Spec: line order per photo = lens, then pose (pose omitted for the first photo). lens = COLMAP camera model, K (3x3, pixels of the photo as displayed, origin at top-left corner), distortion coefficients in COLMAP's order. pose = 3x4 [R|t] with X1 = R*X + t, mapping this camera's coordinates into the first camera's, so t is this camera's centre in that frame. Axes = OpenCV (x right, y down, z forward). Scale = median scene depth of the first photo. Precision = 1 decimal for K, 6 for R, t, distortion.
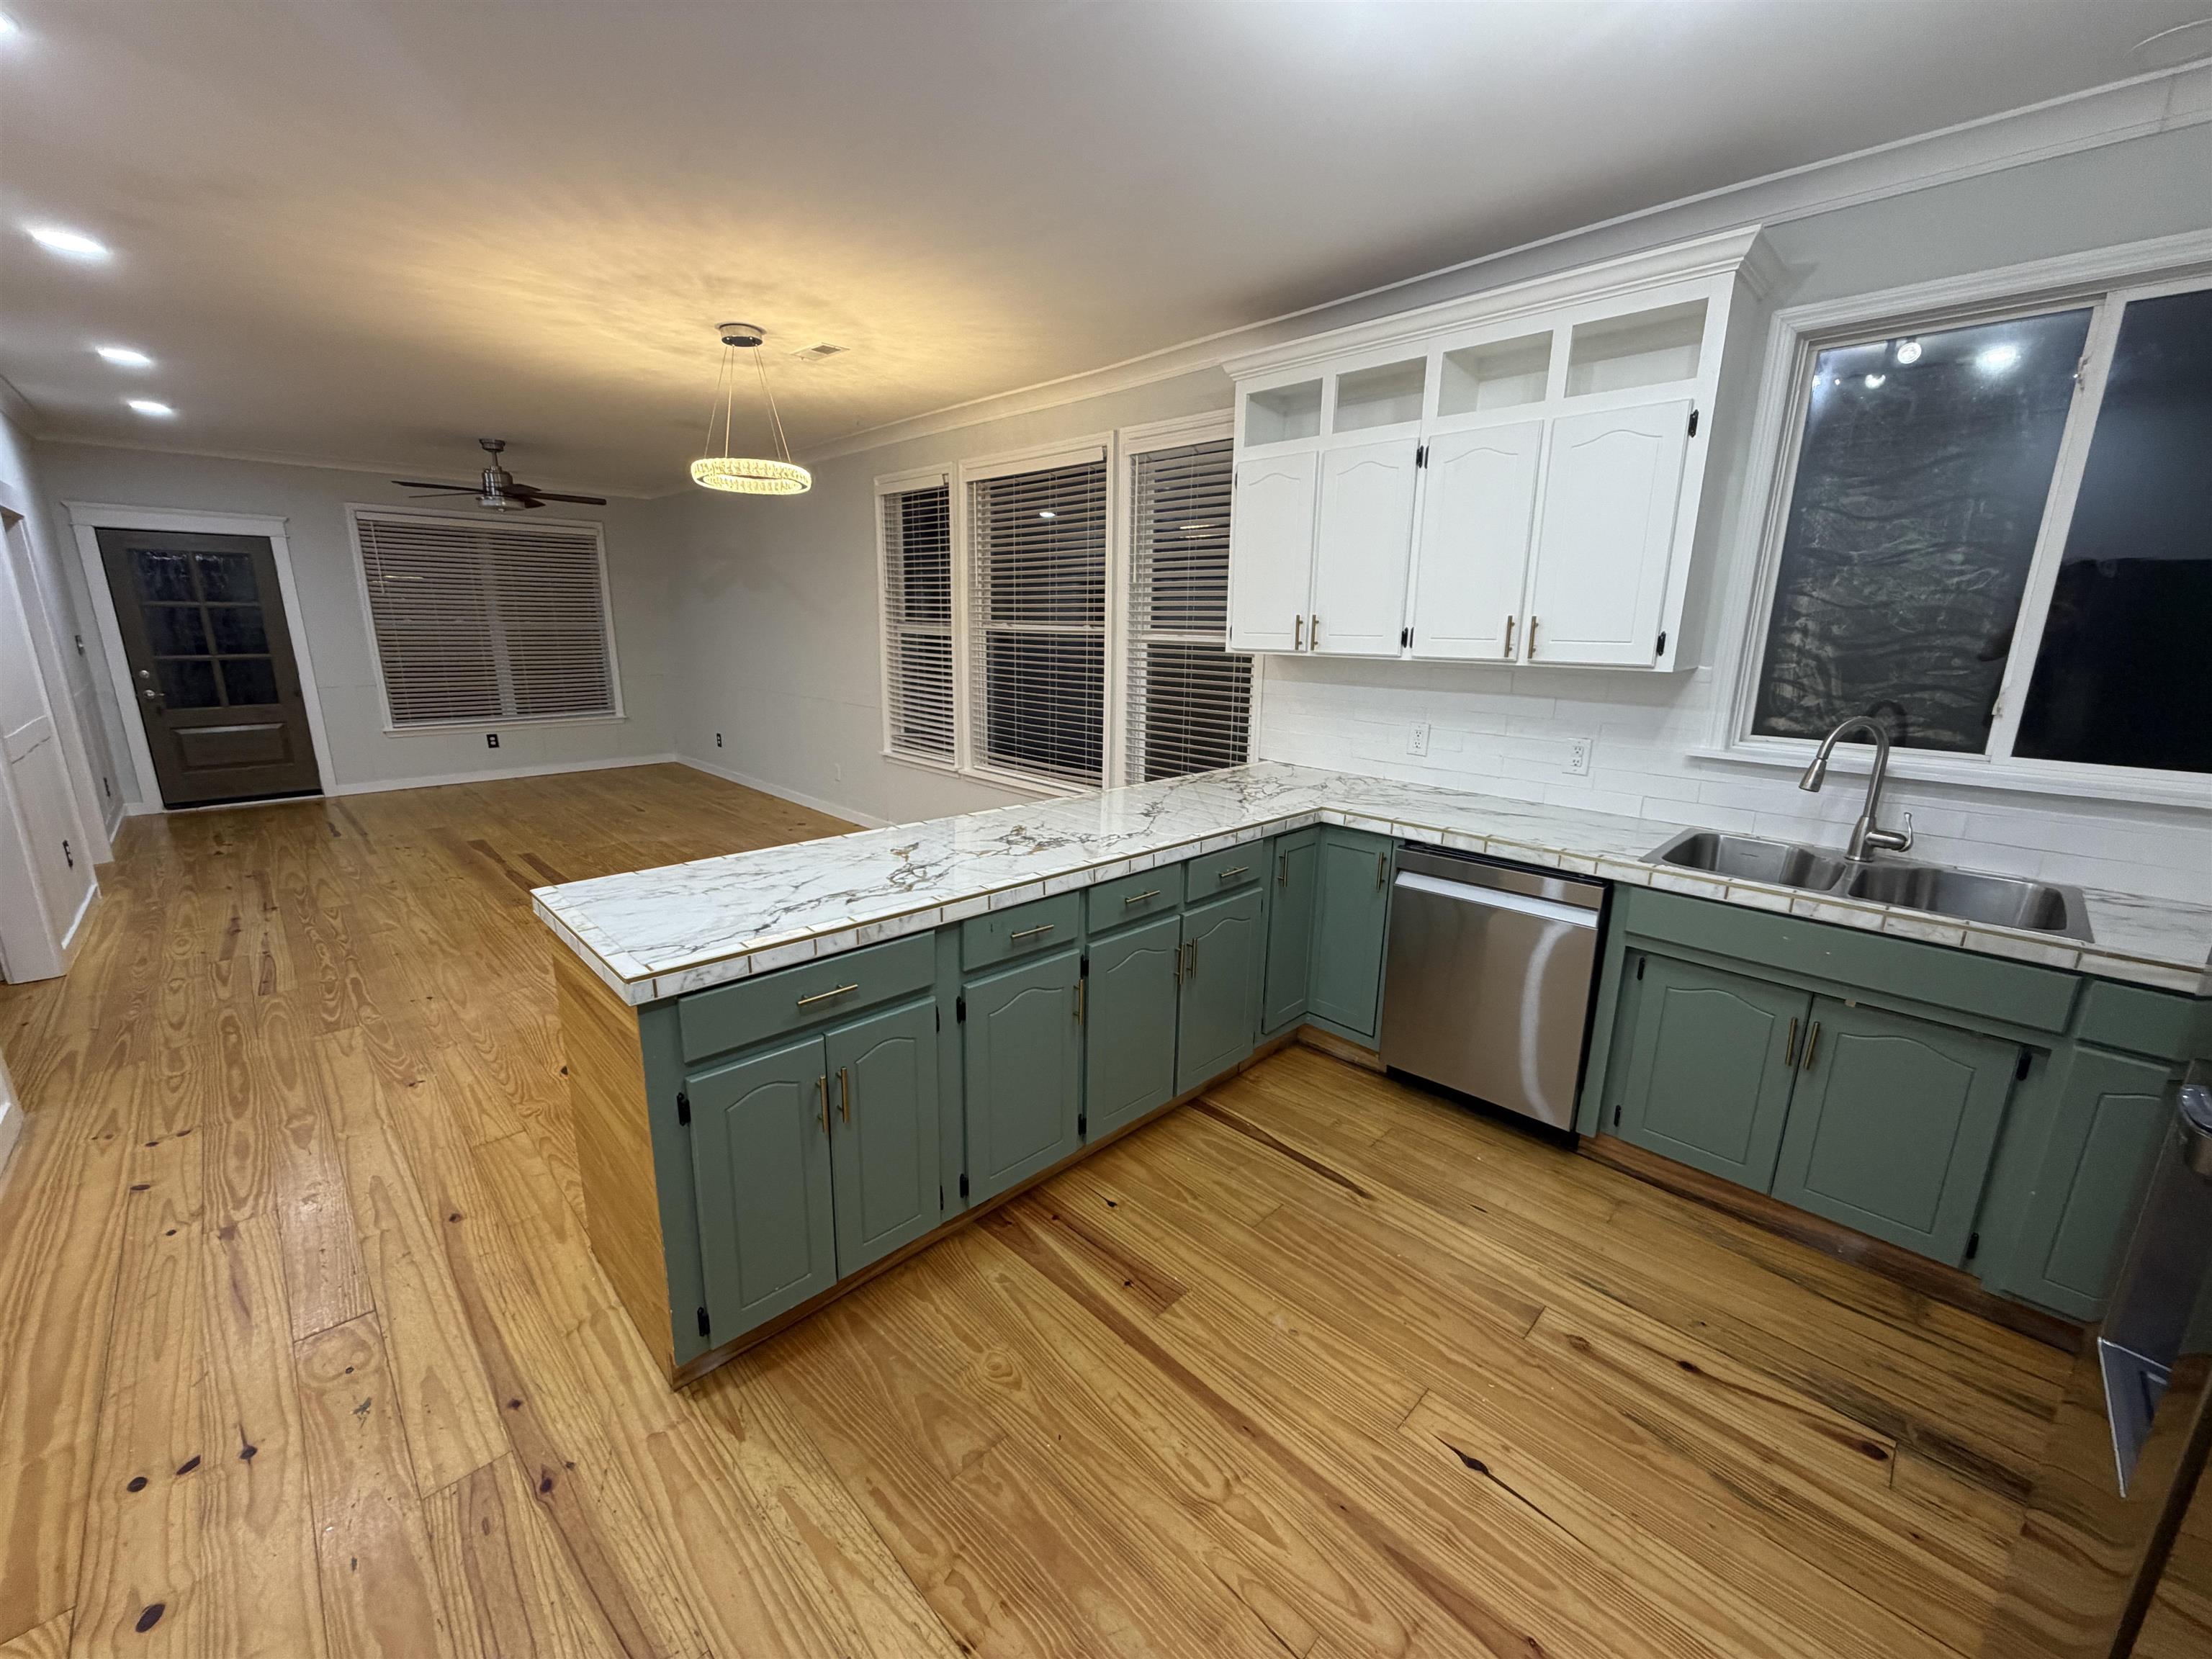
lens RADIAL K [[880.6, 0, 1094.1], [0, 880.6, 826.4], [0, 0, 1]] dist [-0.000069, 0.000216]
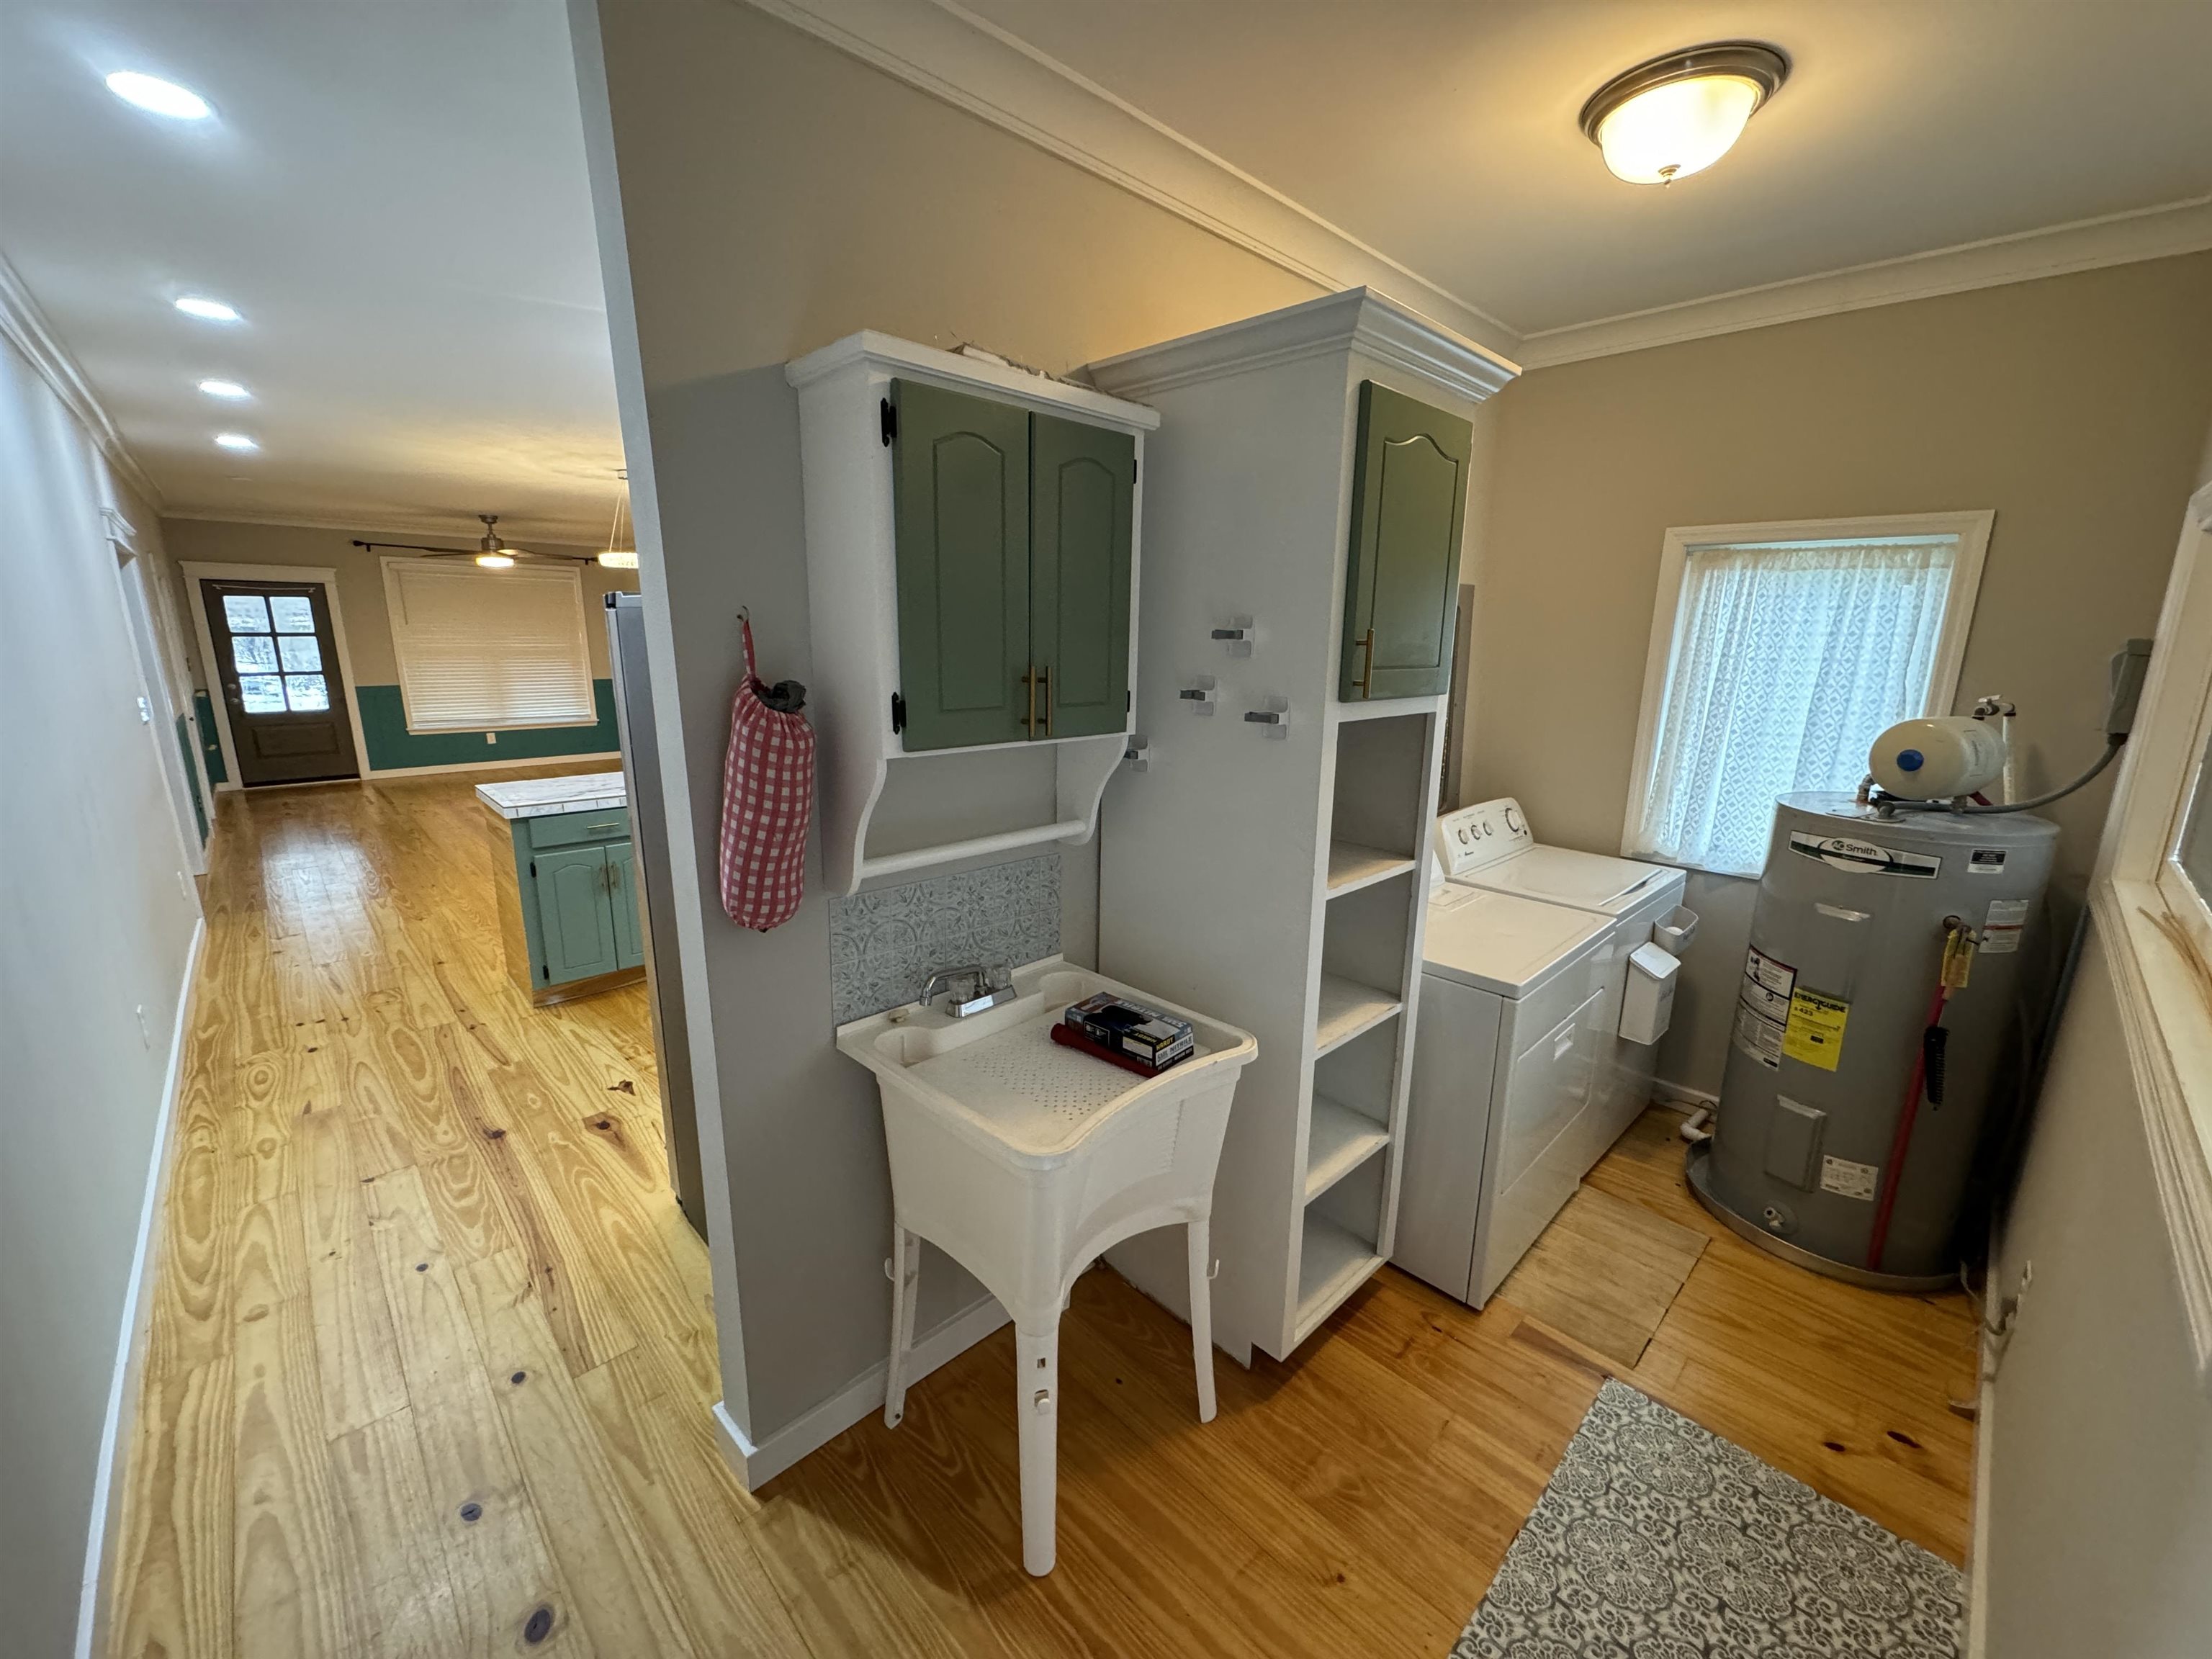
lens RADIAL K [[878.0, 0, 1100.9], [0, 878.0, 827.7], [0, 0, 1]] dist [-0.002598, 0.000374]
pose [[0.999961, -0.000381, -0.008856, 0.658068], [0.000265, 0.999915, -0.013041, 0.152594], [0.008860, 0.013039, 0.999876, -0.812451]]
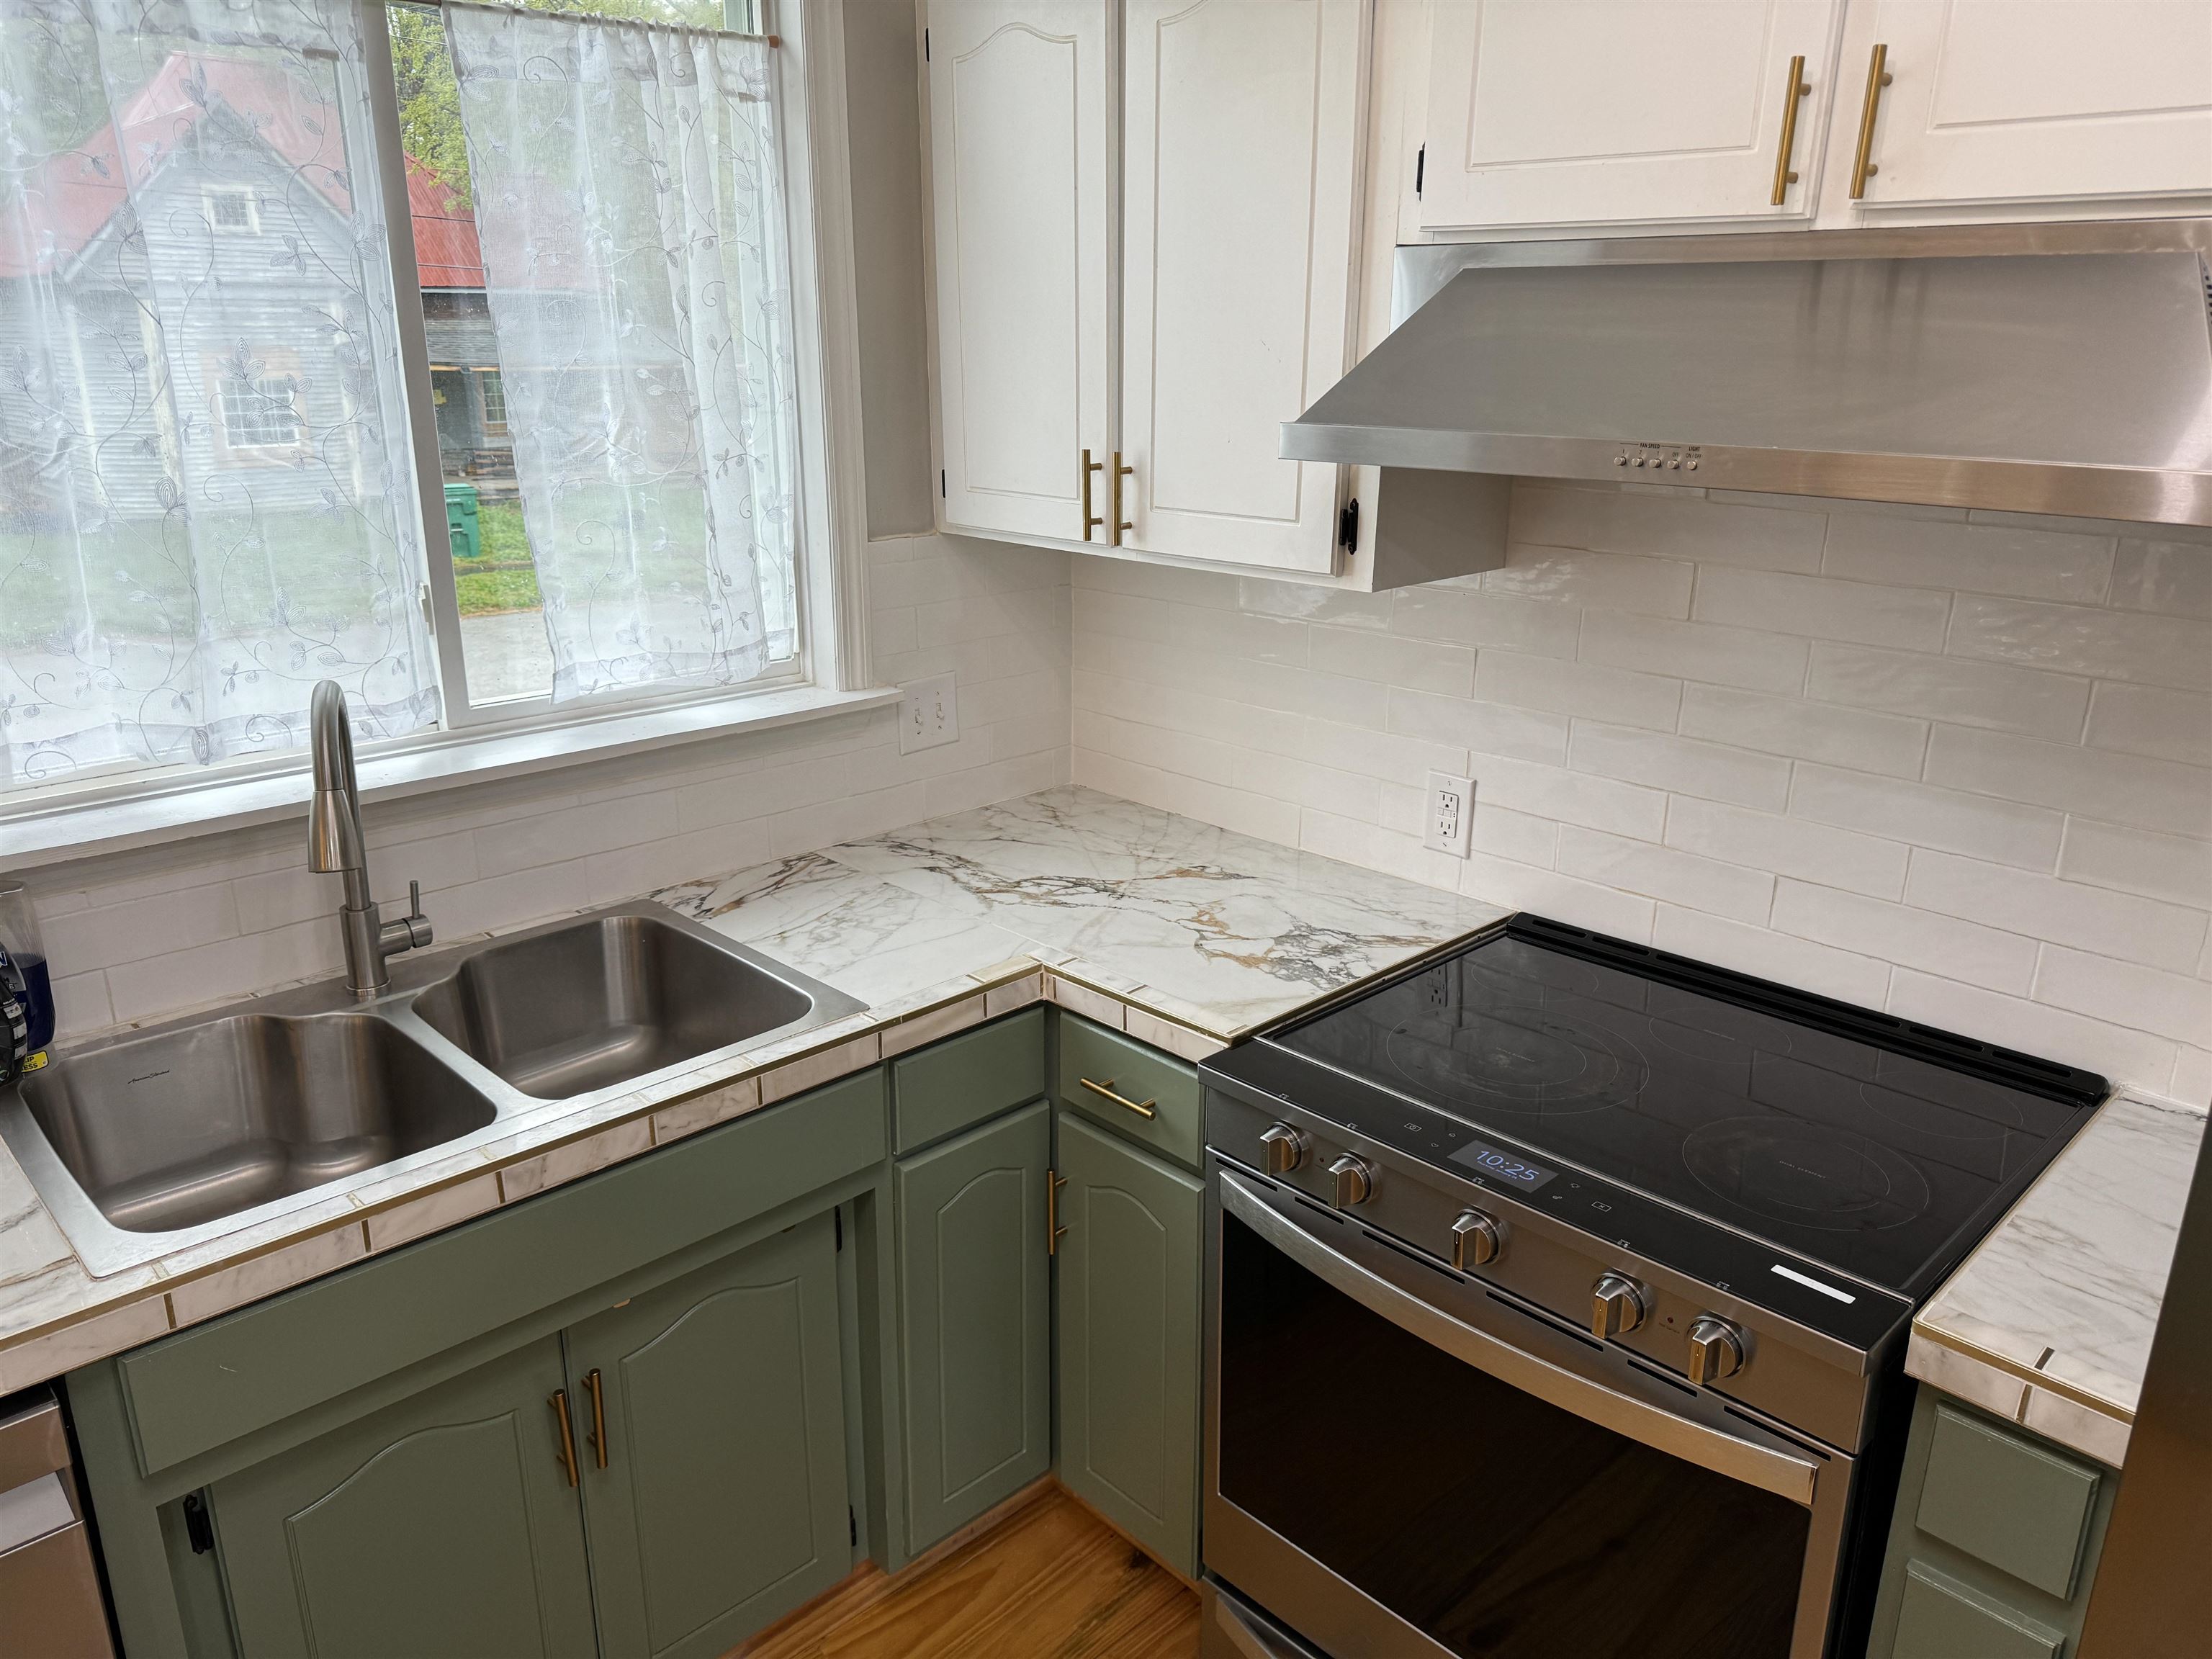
lens RADIAL K [[1575.7, 0, 1137.6], [0, 1575.7, 844.9], [0, 0, 1]] dist [0.106344, -0.132434]
pose [[-0.004528, -0.323888, 0.946085, 0.098642], [0.230223, 0.920342, 0.316177, -0.190754], [-0.973127, 0.219242, 0.070399, 0.503800]]
